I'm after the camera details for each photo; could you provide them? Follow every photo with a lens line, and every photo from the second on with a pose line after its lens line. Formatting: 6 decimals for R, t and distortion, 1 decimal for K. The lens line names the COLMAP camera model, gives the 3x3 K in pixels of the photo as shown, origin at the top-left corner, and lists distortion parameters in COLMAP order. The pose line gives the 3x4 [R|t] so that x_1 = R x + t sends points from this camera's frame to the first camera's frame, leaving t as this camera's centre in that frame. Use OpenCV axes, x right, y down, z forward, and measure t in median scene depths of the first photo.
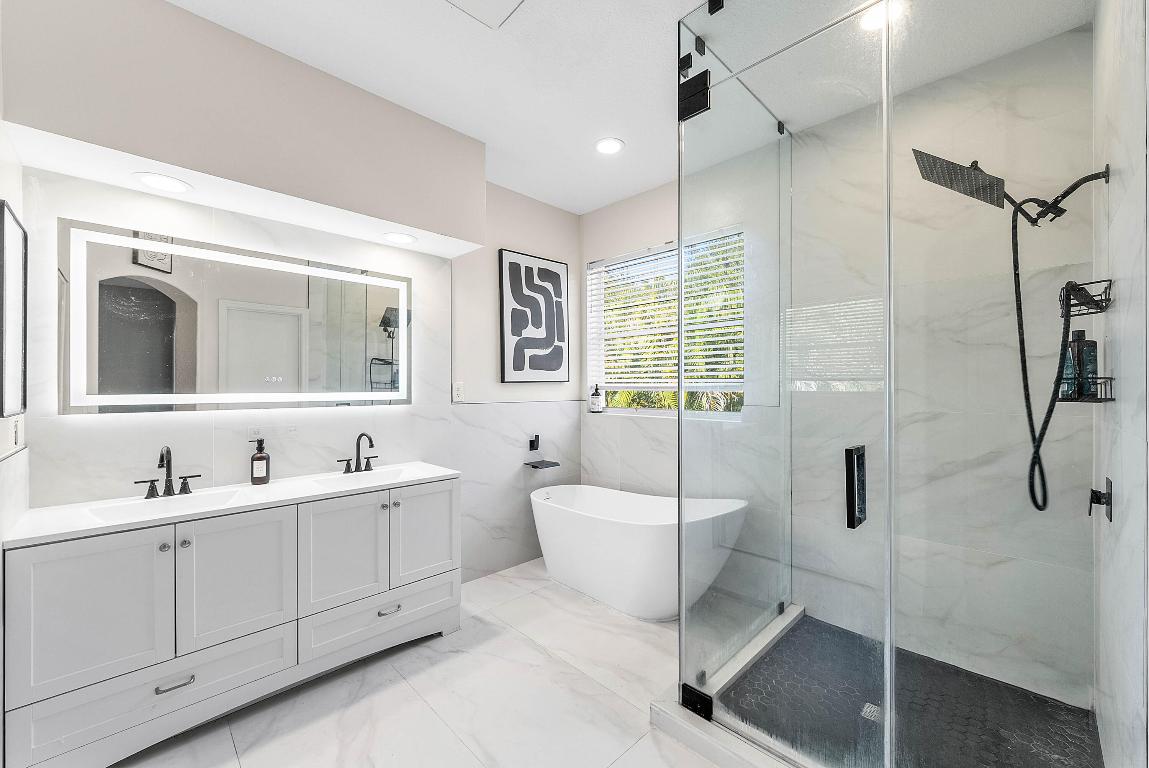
lens RADIAL K [[452.7, 0, 574.5], [0, 452.7, 384.0], [0, 0, 1]] dist [-0.001932, -0.000397]
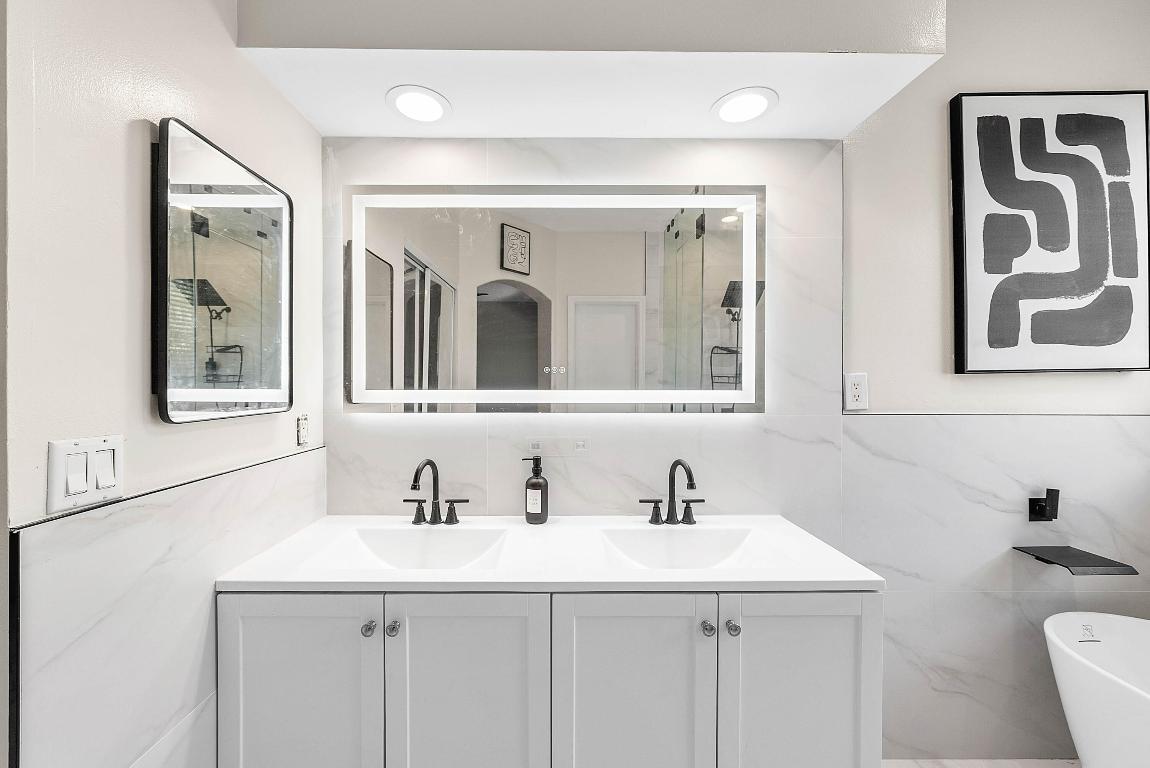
lens RADIAL K [[406.4, 0, 575.0], [0, 406.4, 384.0], [0, 0, 1]] dist [-0.000578, 0.000043]
pose [[0.715647, 0.006977, -0.698427, -0.148146], [0.001879, 0.999927, 0.011913, 0.002564], [0.698460, -0.009838, 0.715582, 0.399698]]
